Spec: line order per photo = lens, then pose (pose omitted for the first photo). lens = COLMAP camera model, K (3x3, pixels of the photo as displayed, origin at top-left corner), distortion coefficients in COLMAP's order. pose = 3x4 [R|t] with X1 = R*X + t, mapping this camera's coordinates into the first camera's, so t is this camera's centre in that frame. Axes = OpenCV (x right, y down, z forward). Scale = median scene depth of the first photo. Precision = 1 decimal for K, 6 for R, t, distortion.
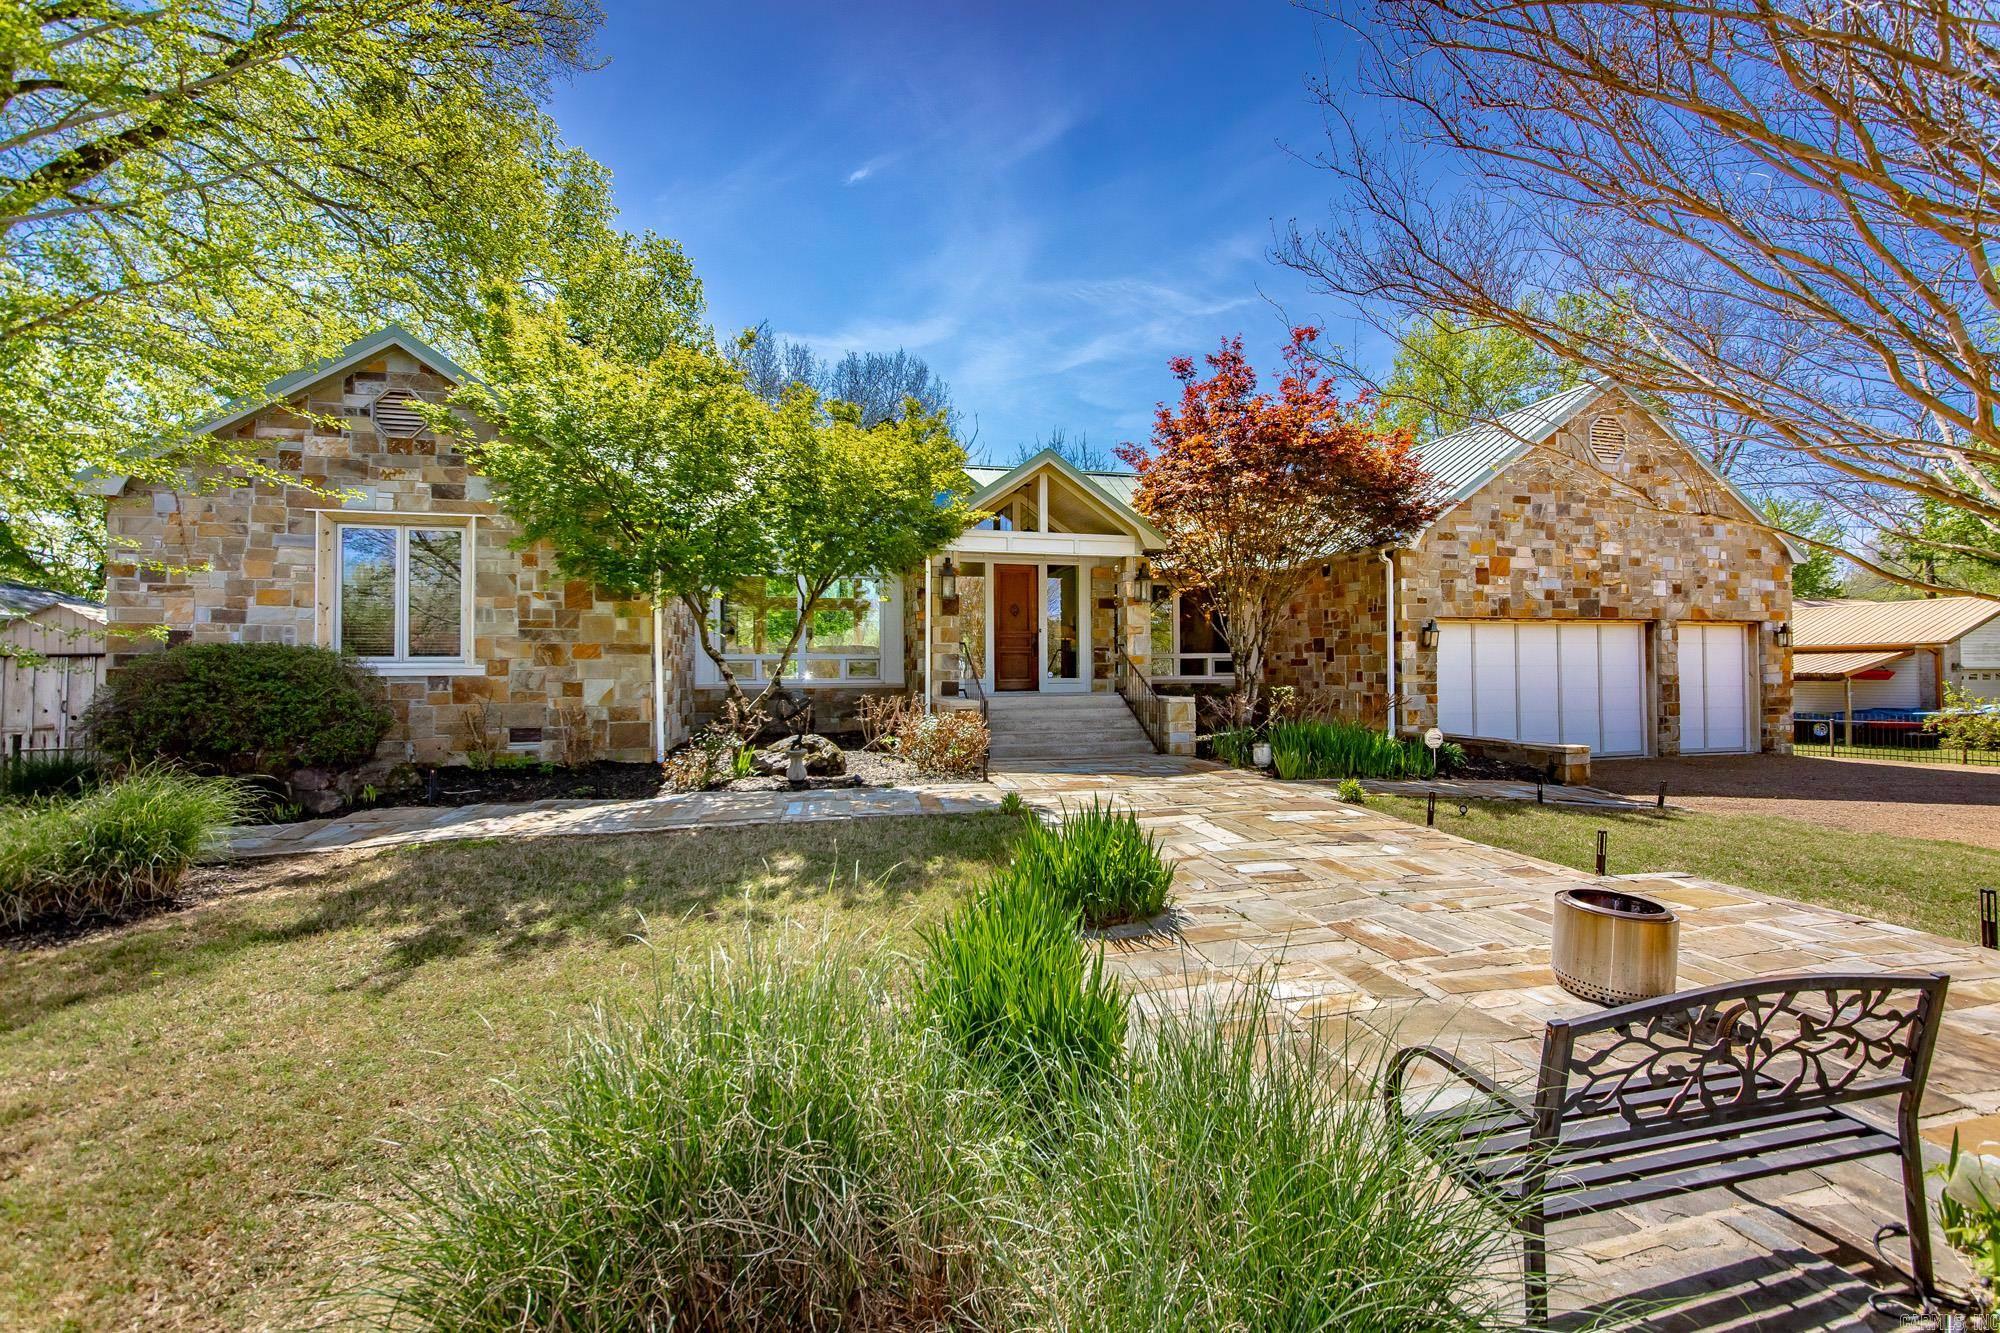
lens RADIAL K [[797.5, 0, 1013.0], [0, 797.5, 656.6], [0, 0, 1]] dist [-0.013469, -0.000781]
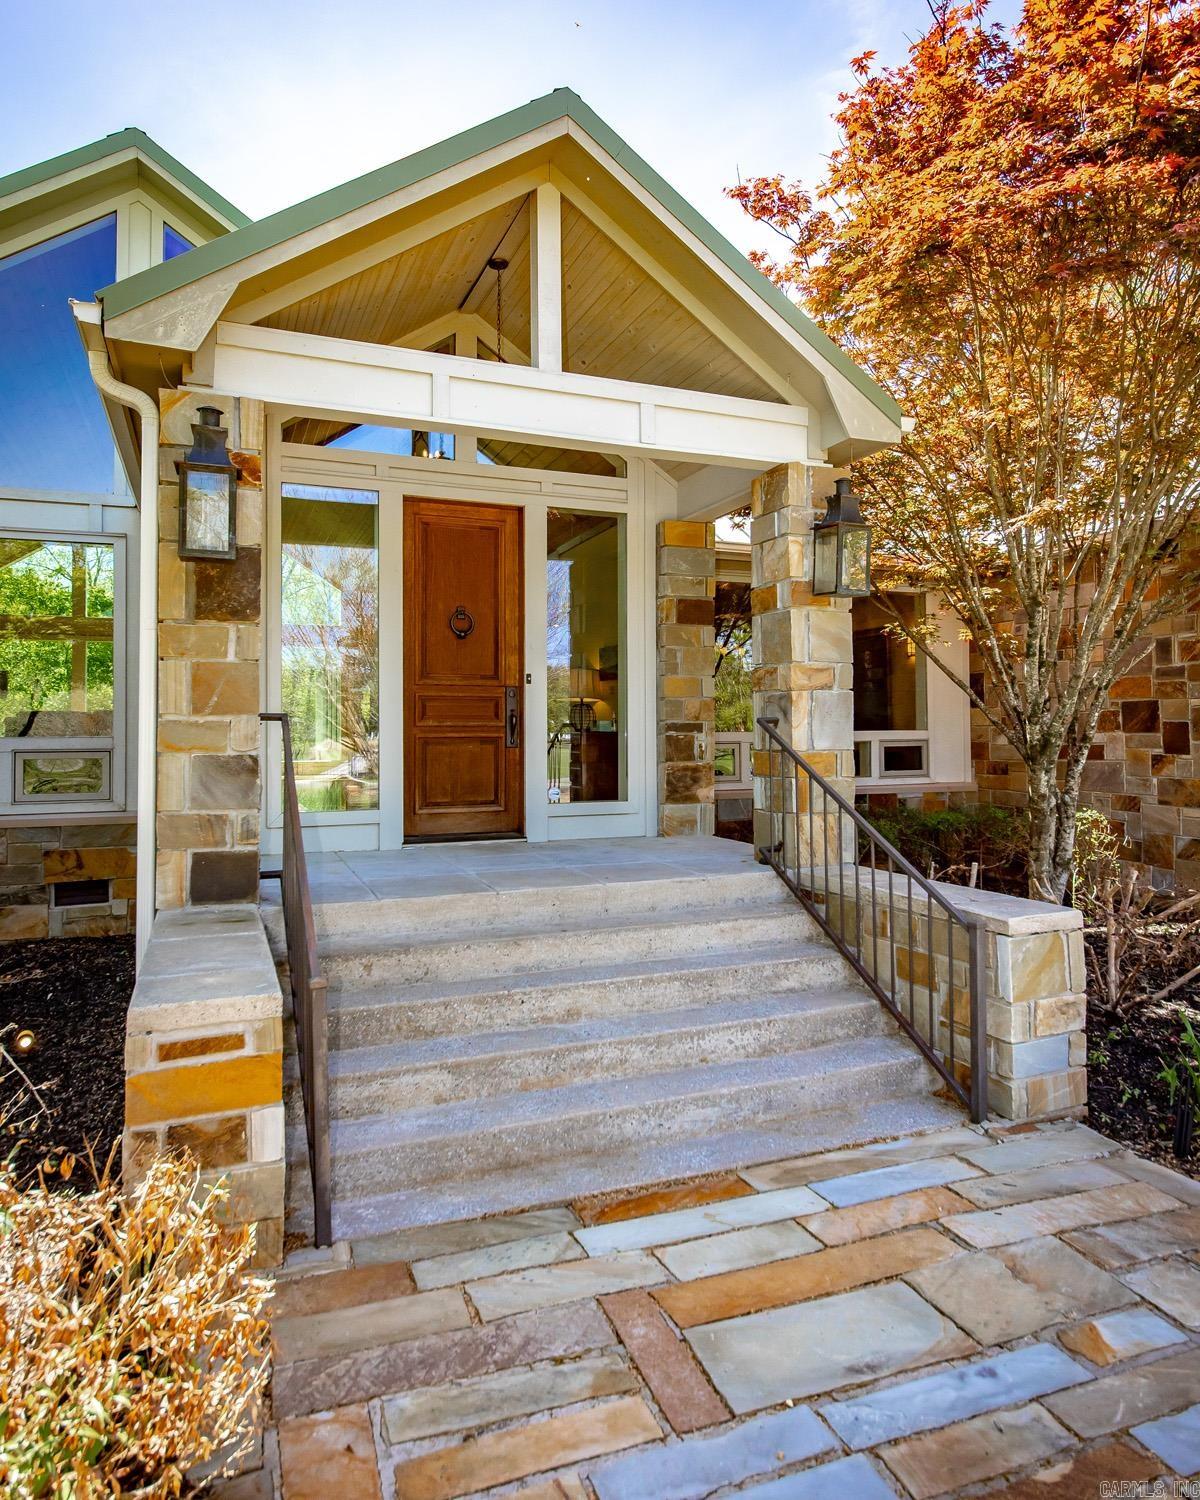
lens RADIAL K [[963.2, 0, 608.0], [0, 963.2, 716.1], [0, 0, 1]] dist [-0.005800, -0.000877]
pose [[0.989934, 0.003450, 0.141490, 0.007134], [-0.003397, 0.999994, -0.000613, -0.015761], [-0.141491, 0.000126, 0.989939, 0.581248]]
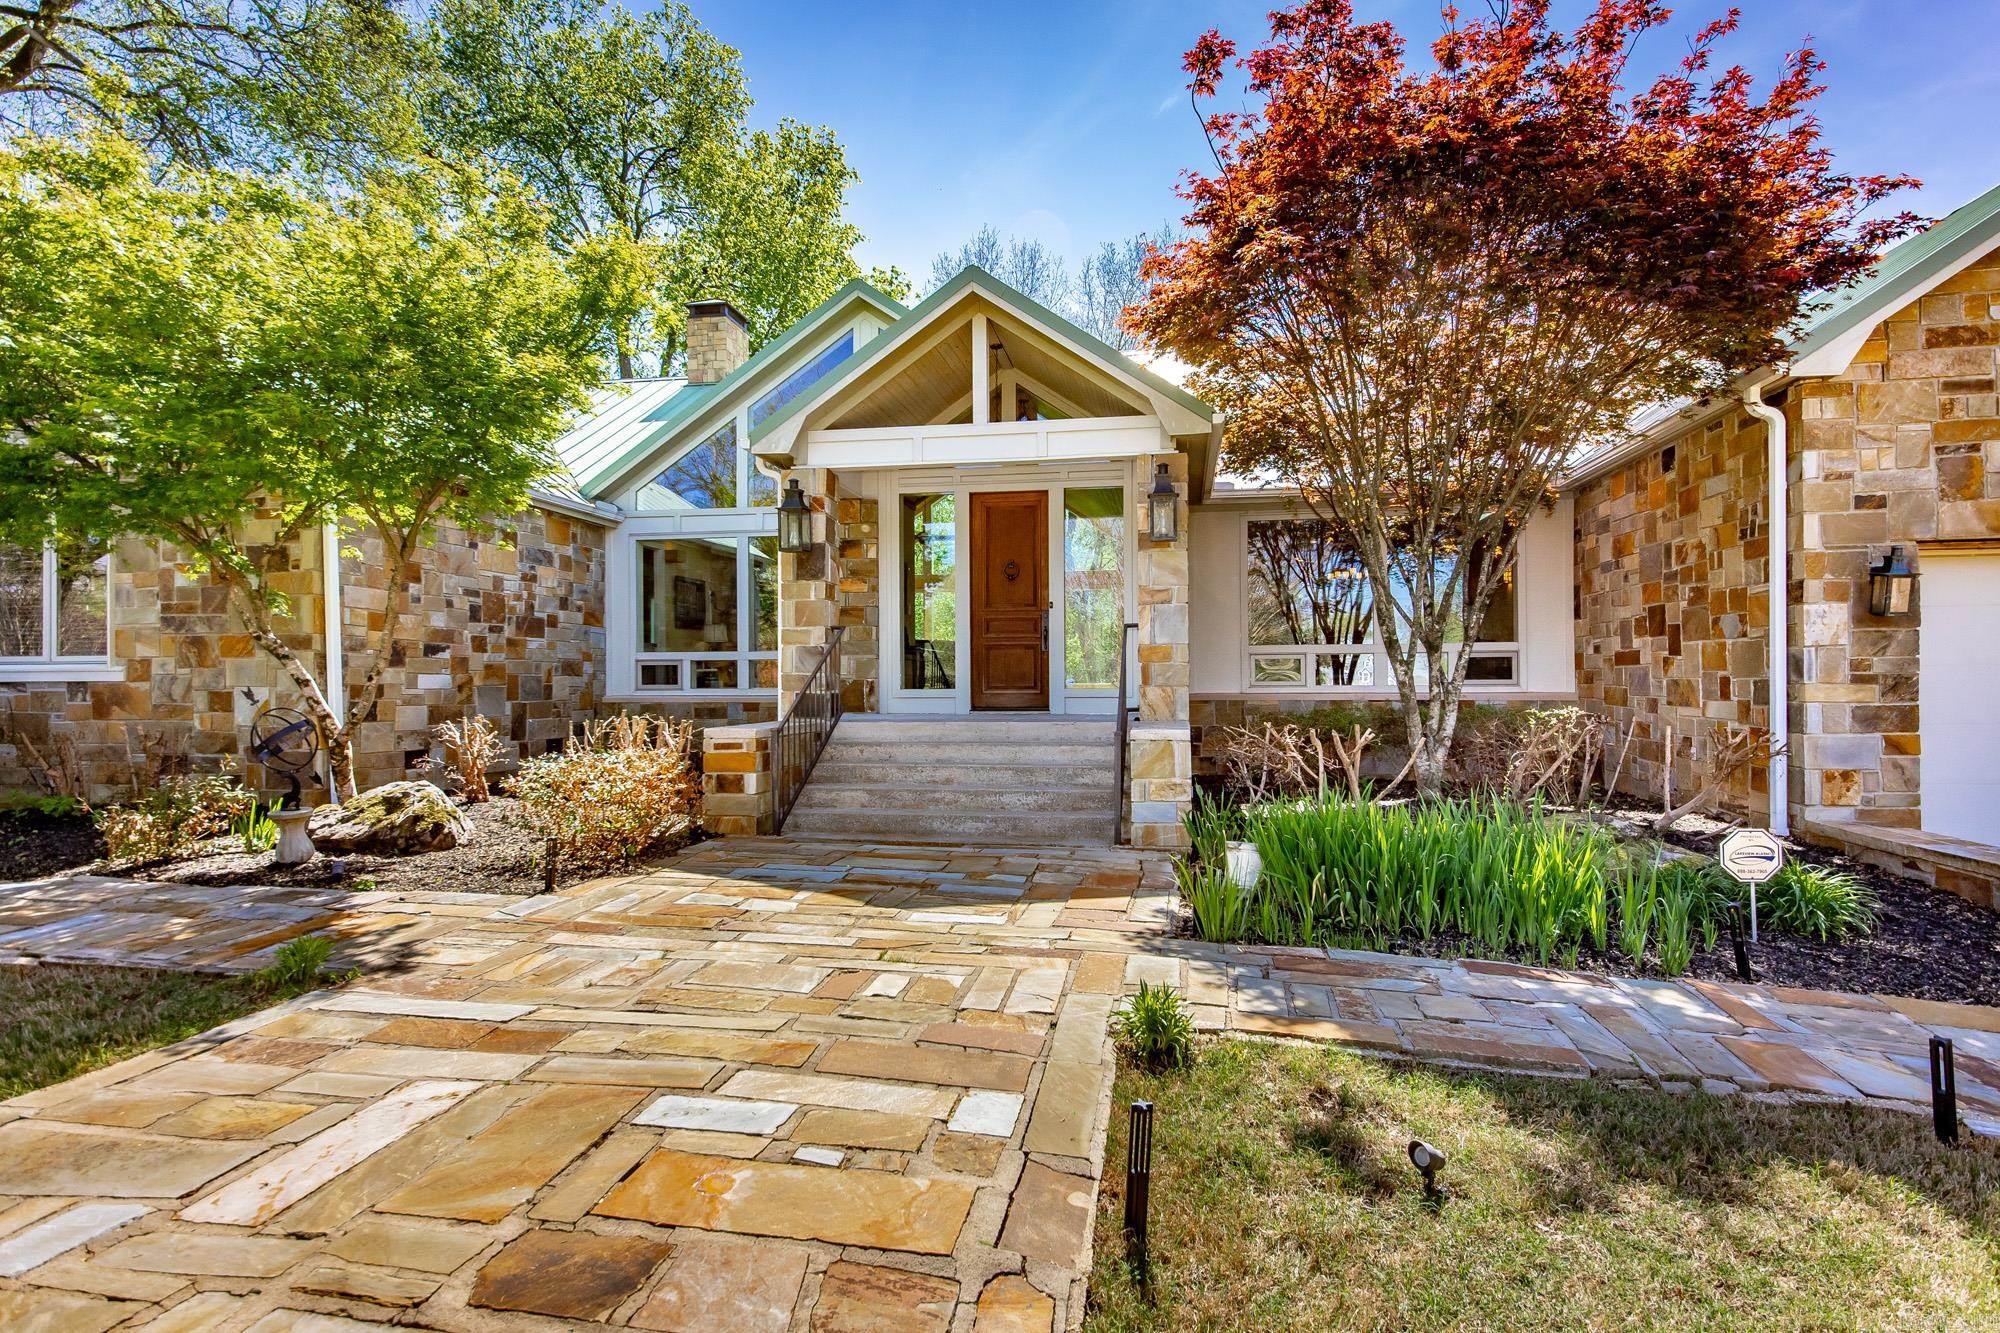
lens RADIAL K [[1025.8, 0, 991.9], [0, 1025.8, 678.0], [0, 0, 1]] dist [-0.002682, 0.000297]
pose [[0.915586, -0.000226, -0.402123, 0.311736], [0.006735, 0.999868, 0.014771, 0.008918], [0.402067, -0.016232, 0.915466, 0.335257]]
